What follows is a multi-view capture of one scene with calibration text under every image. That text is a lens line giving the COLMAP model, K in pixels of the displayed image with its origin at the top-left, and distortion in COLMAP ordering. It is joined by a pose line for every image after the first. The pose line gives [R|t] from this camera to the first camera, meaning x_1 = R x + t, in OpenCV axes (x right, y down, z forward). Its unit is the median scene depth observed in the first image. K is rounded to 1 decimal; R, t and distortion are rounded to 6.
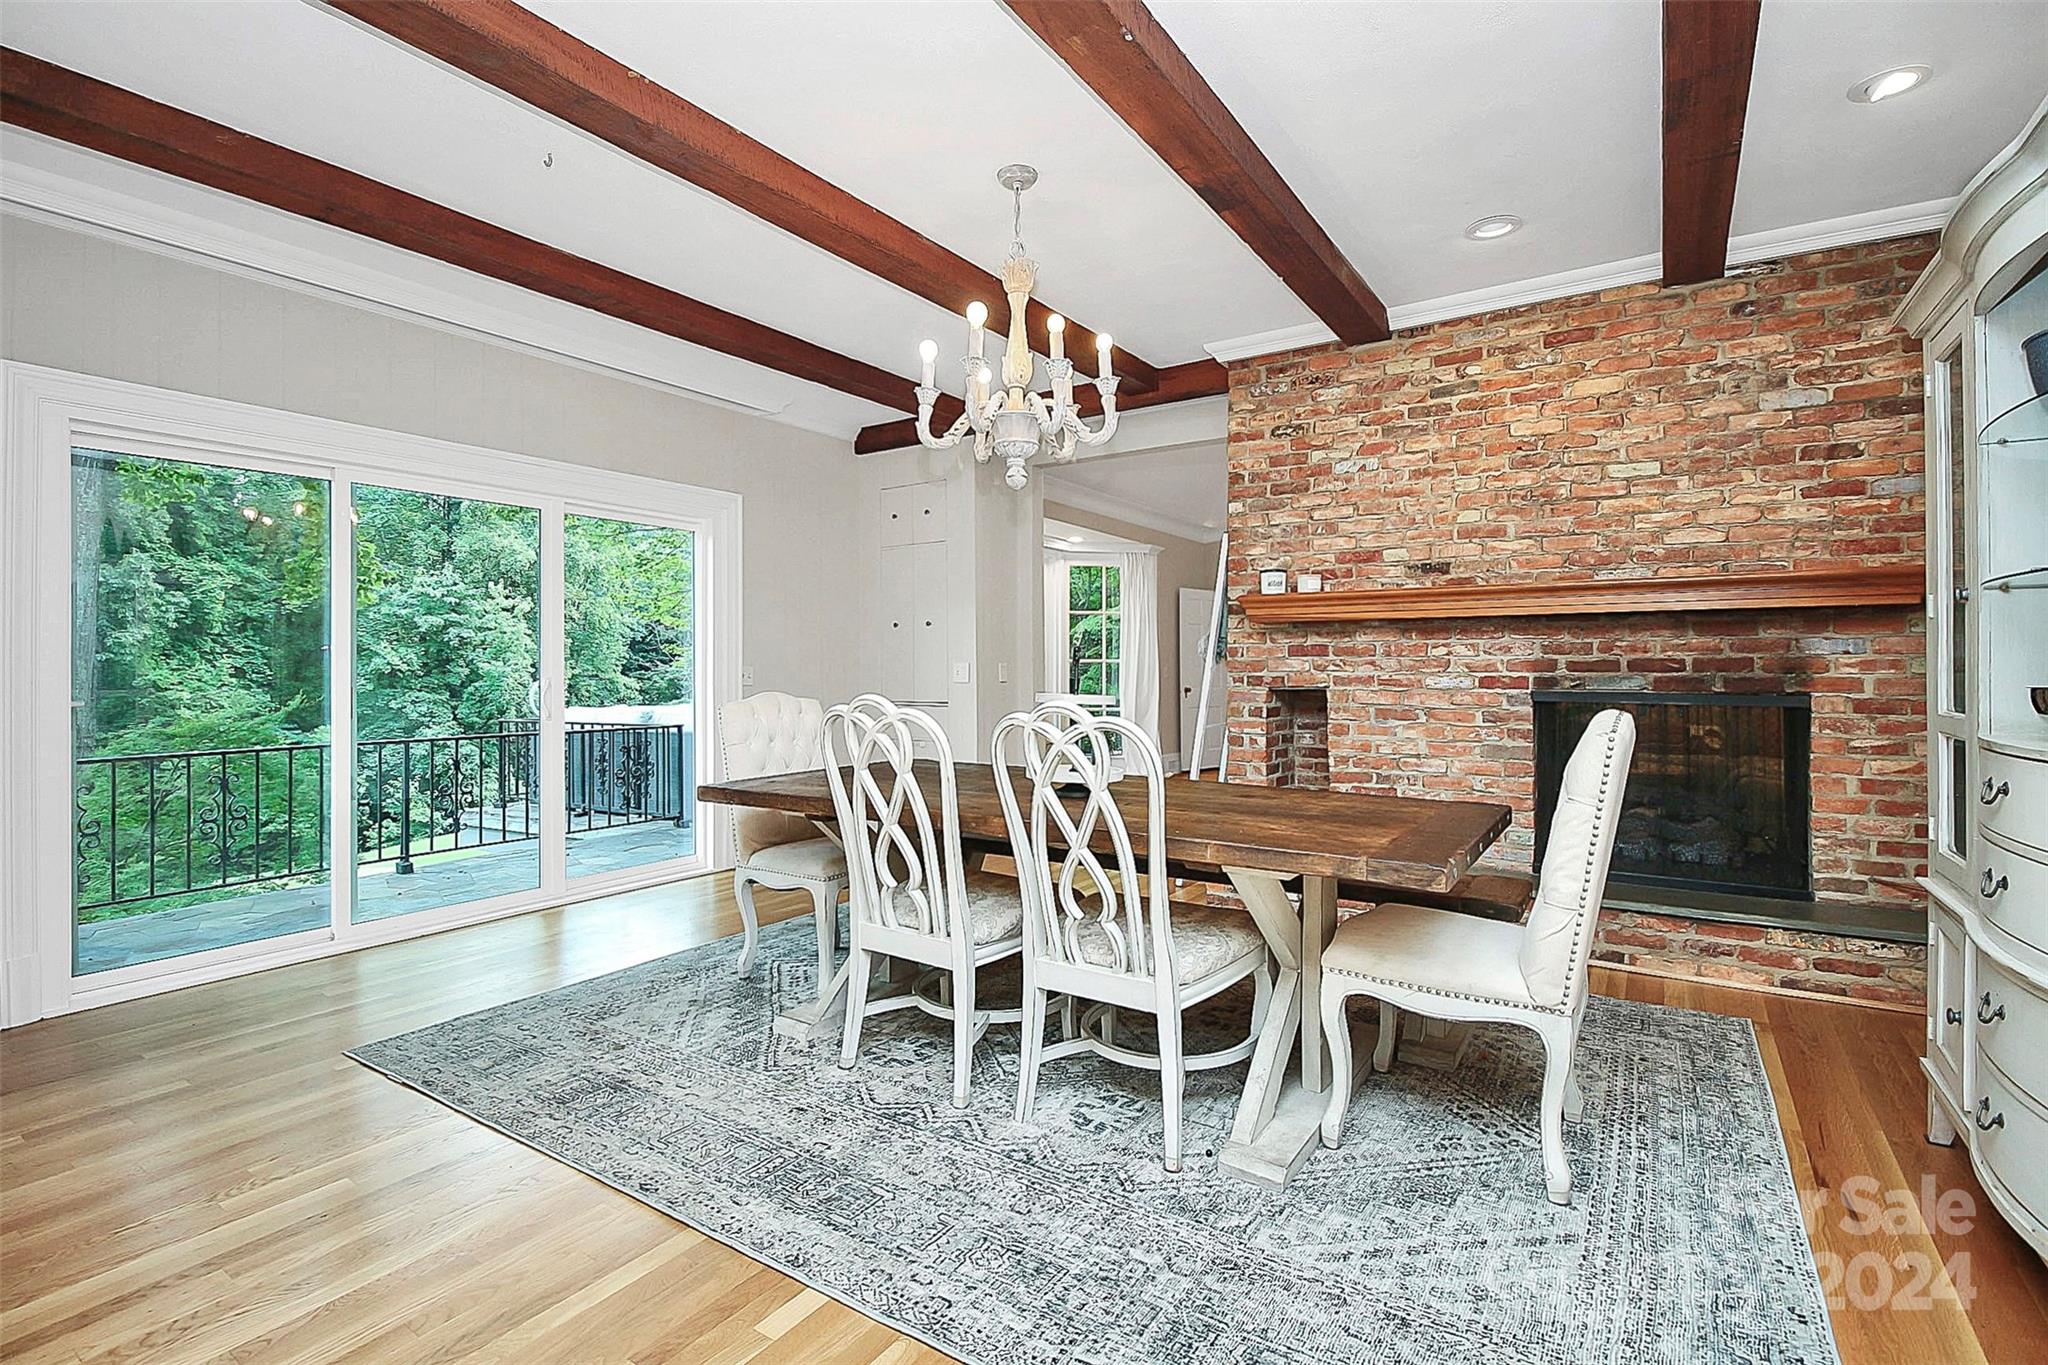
lens RADIAL K [[955.6, 0, 1025.0], [0, 955.6, 677.8], [0, 0, 1]] dist [-0.022611, -0.005764]
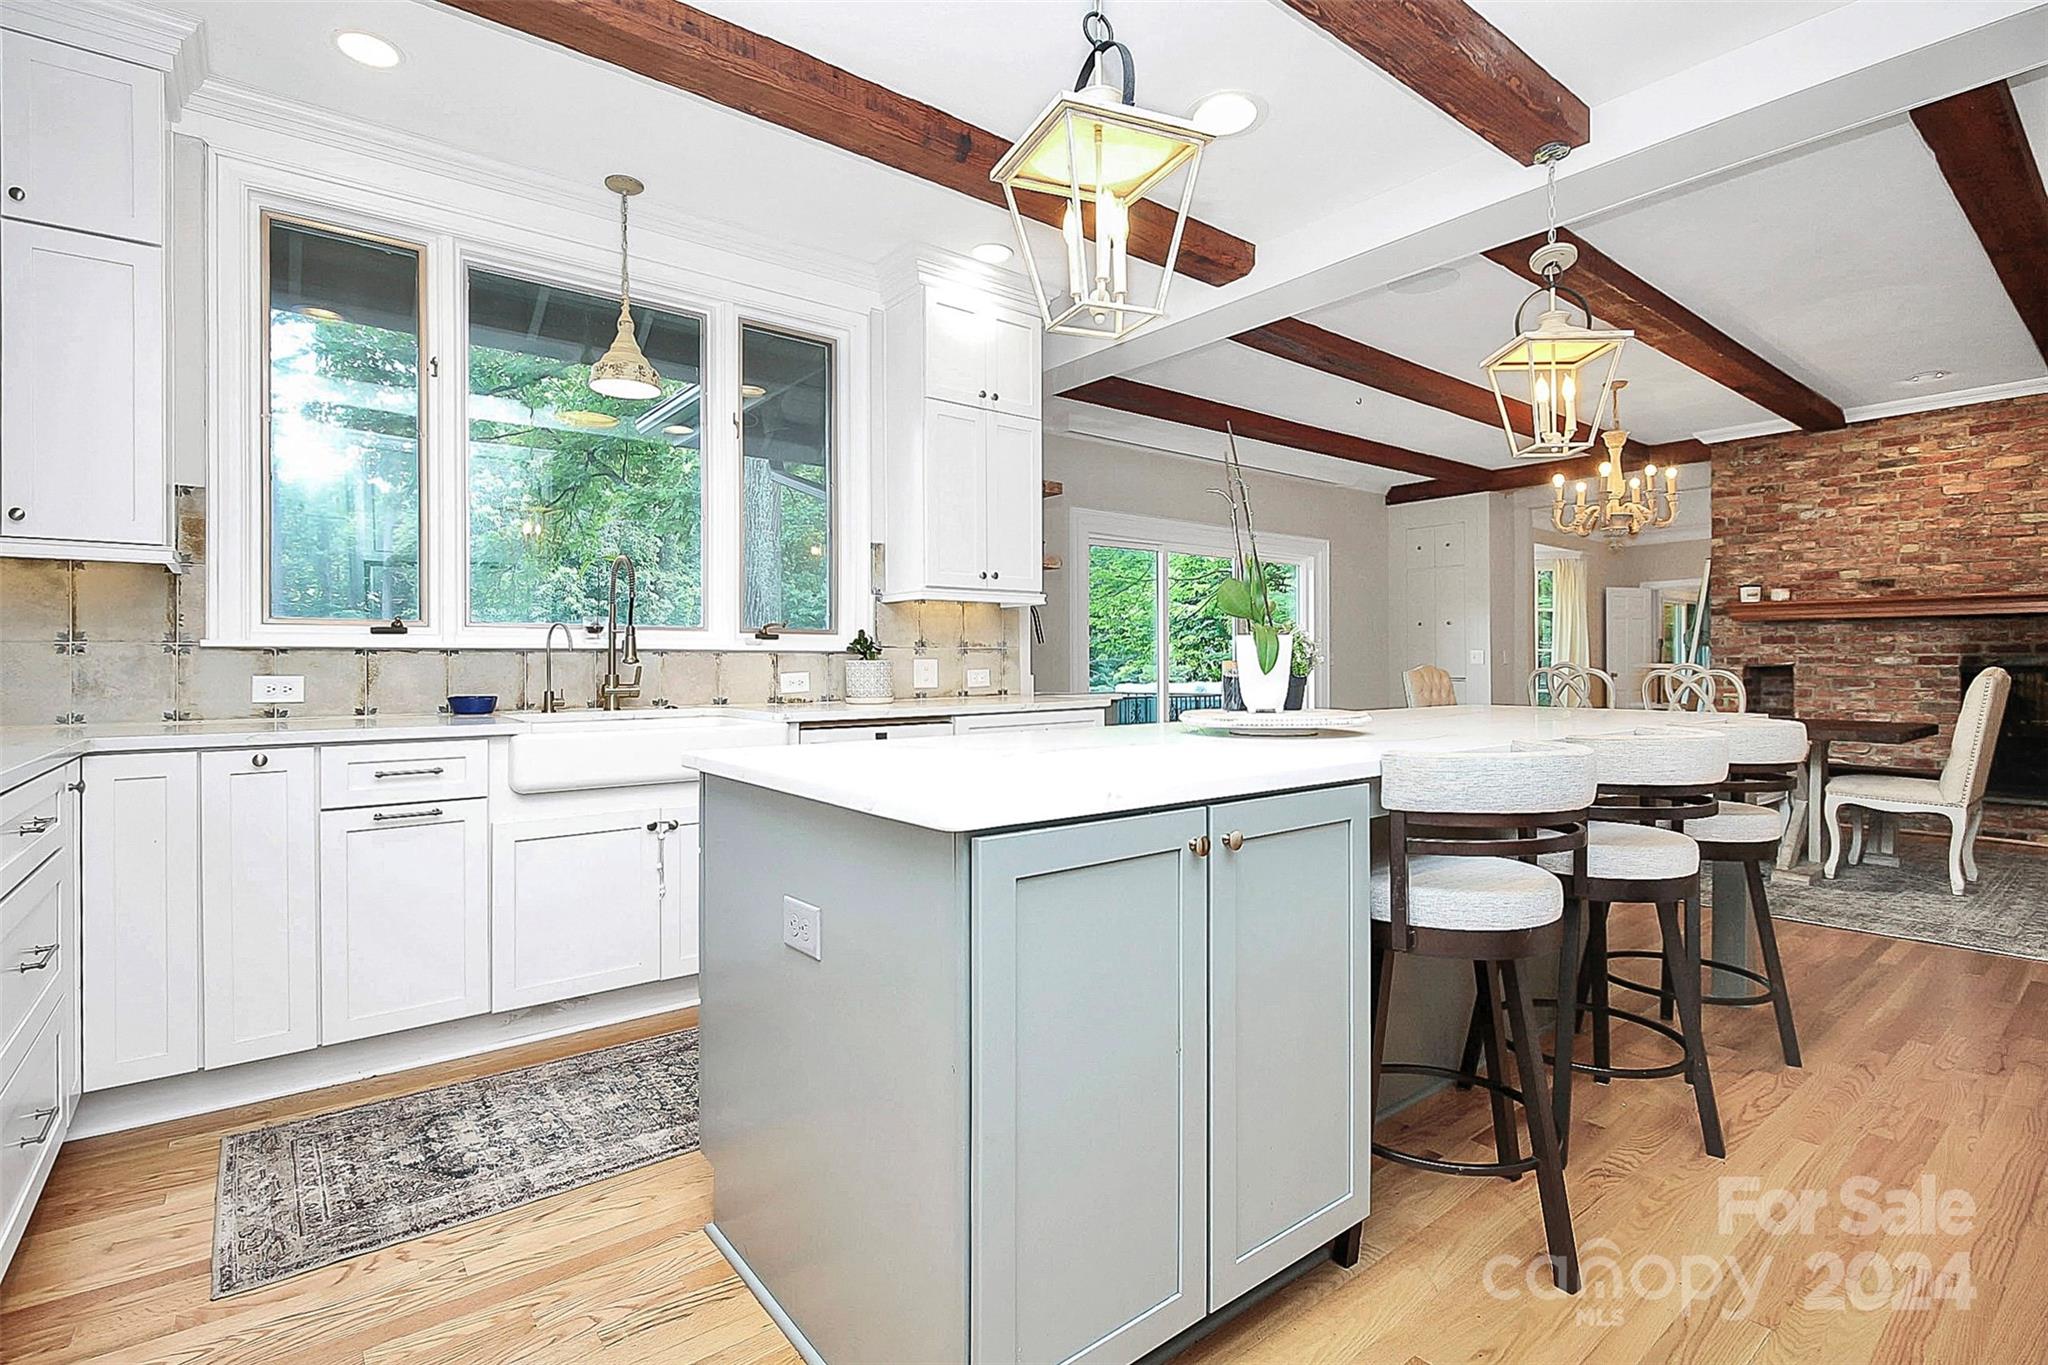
lens RADIAL K [[955.6, 0, 1003.0], [0, 955.6, 671.3], [0, 0, 1]] dist [-0.022611, -0.005764]
pose [[0.944134, 0.001265, -0.329559, -0.380054], [-0.000382, 0.999996, 0.002747, 0.017765], [0.329562, -0.002468, 0.944131, -0.814002]]
